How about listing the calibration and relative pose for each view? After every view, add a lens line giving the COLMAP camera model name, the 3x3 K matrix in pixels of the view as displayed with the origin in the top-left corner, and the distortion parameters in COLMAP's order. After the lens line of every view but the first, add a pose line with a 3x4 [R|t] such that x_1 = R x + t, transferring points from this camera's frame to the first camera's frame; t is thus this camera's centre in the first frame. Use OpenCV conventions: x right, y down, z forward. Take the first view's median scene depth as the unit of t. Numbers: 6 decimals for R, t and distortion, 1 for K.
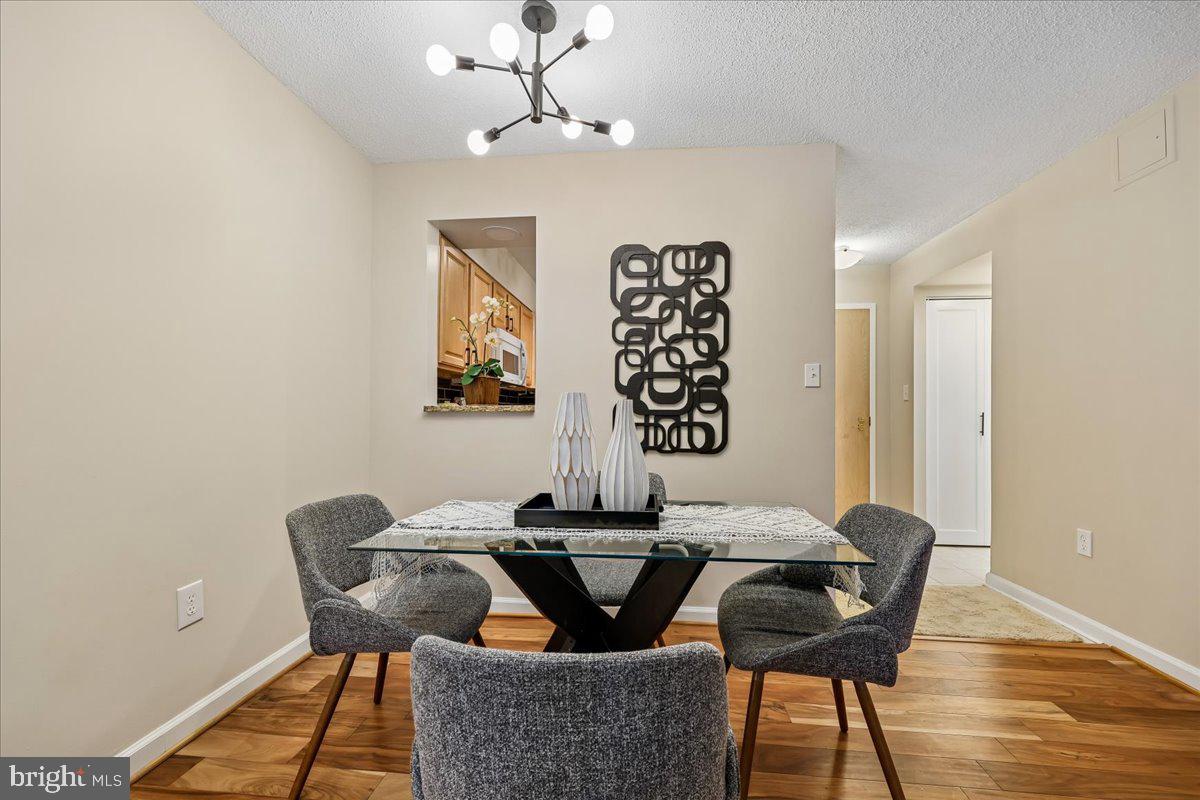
lens RADIAL K [[481.7, 0, 601.8], [0, 481.7, 410.9], [0, 0, 1]] dist [-0.000326, -0.000155]
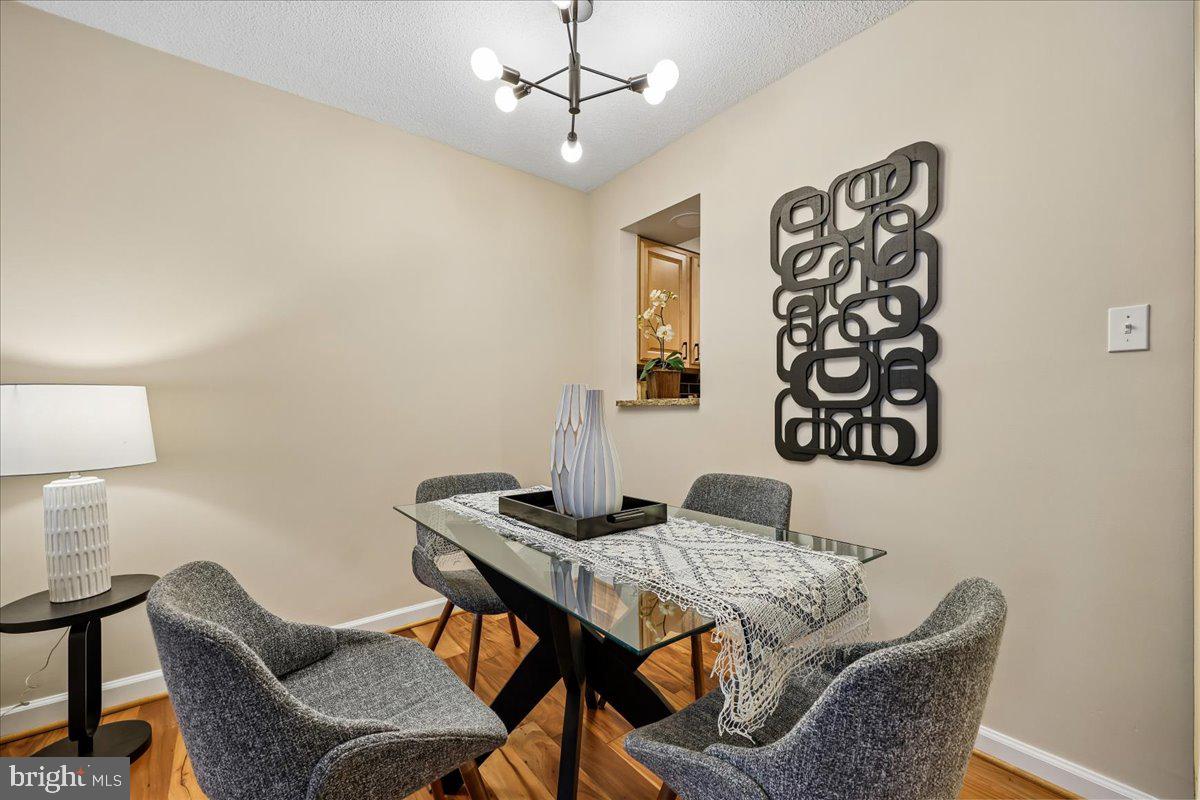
lens RADIAL K [[481.7, 0, 602.6], [0, 481.7, 406.3], [0, 0, 1]] dist [-0.000326, -0.000155]
pose [[0.700374, -0.007583, -0.713735, 0.402377], [0.008459, 0.999962, -0.002324, 0.005093], [0.713726, -0.004410, 0.700412, 0.226344]]
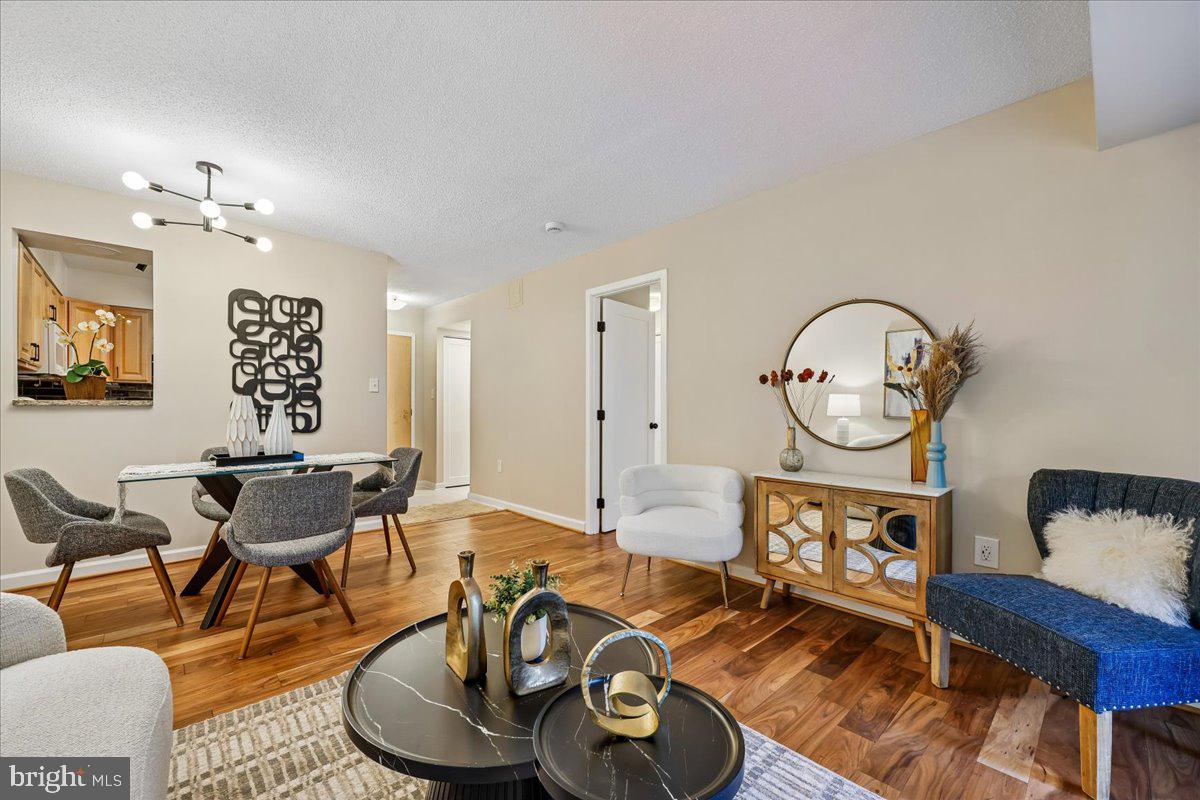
lens RADIAL K [[481.7, 0, 598.9], [0, 481.7, 409.7], [0, 0, 1]] dist [-0.000326, -0.000155]
pose [[0.652997, -0.004771, 0.757345, -0.343283], [-0.003841, 0.999946, 0.009612, -0.004907], [-0.757351, -0.009186, 0.652944, -0.738303]]
